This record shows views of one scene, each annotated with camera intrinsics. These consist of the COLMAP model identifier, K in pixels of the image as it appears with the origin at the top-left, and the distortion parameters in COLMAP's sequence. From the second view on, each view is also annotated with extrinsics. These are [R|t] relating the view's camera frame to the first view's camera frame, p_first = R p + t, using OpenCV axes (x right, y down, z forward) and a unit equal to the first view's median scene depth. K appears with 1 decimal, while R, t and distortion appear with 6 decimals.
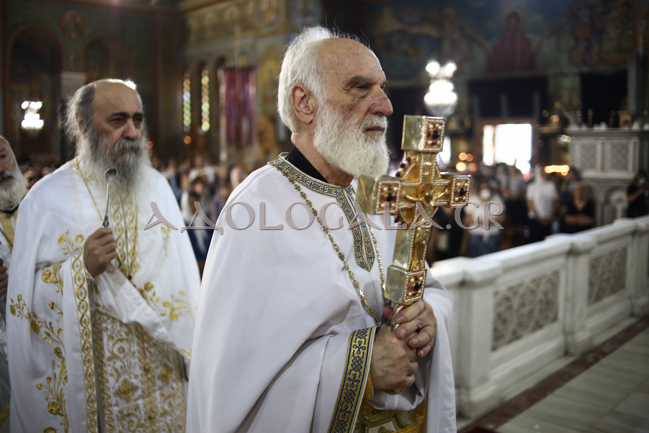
lens RADIAL K [[640.2, 0, 321.4], [0, 640.2, 212.4], [0, 0, 1]] dist [-0.112708, 0.000000]
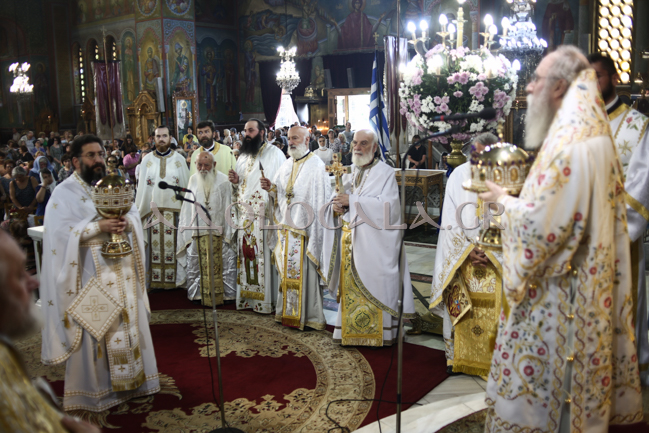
lens RADIAL K [[640.2, 0, 322.2], [0, 640.2, 219.1], [0, 0, 1]] dist [-0.112708, 0.000000]
pose [[0.992798, -0.039093, 0.113240, 0.087592], [0.030044, 0.996298, 0.080542, -0.002568], [-0.115969, -0.076560, 0.990298, -0.182255]]
